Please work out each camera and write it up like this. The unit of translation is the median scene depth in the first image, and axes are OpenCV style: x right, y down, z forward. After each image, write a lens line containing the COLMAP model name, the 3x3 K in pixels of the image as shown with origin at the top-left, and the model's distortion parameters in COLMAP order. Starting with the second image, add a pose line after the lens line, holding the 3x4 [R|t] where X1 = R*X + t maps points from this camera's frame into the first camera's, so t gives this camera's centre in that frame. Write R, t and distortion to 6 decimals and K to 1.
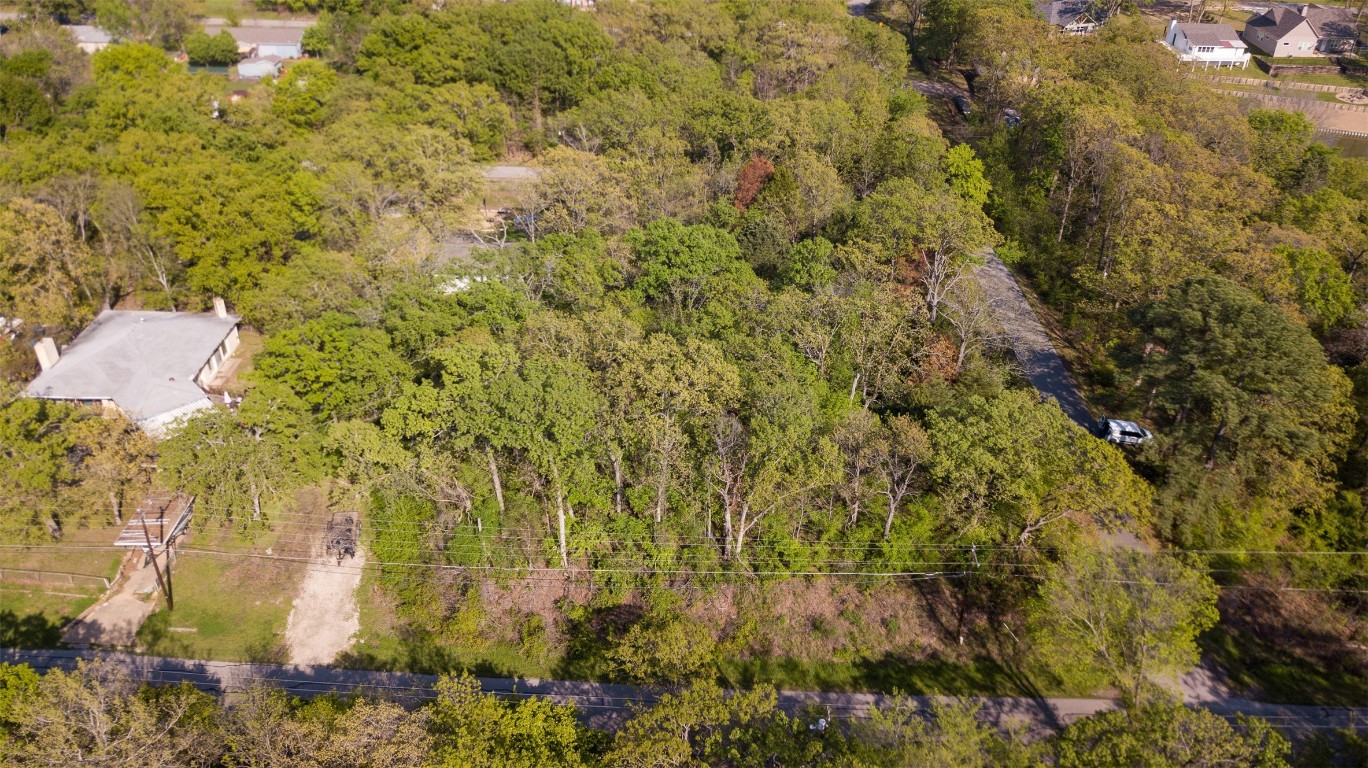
lens RADIAL K [[1073.7, 0, 684.0], [0, 1073.7, 384.0], [0, 0, 1]] dist [-0.003905, -0.002970]
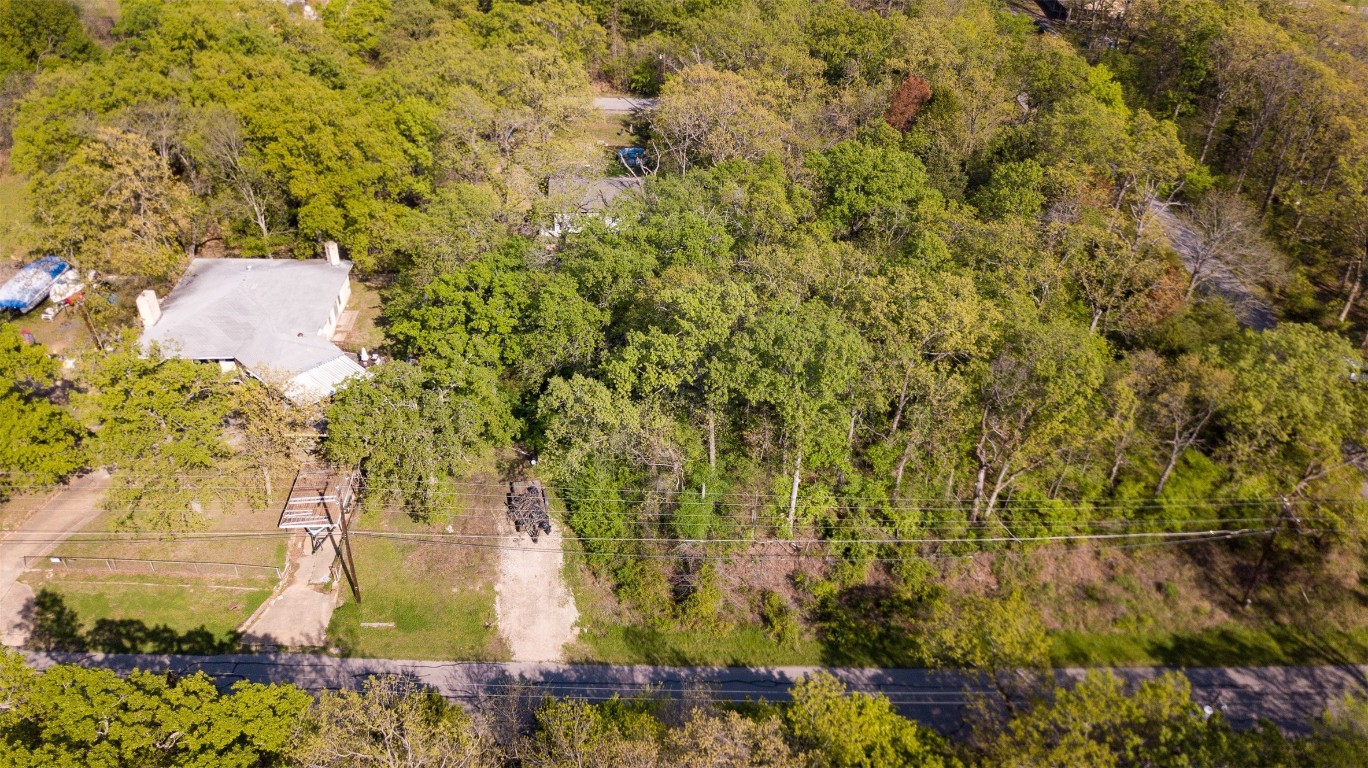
lens RADIAL K [[1088.7, 0, 684.0], [0, 1088.7, 384.0], [0, 0, 1]] dist [-0.004501, -0.004713]
pose [[0.998508, -0.023664, 0.049212, -0.241173], [0.021659, 0.998930, 0.040874, 0.006853], [-0.050127, -0.039747, 0.997952, 0.119688]]
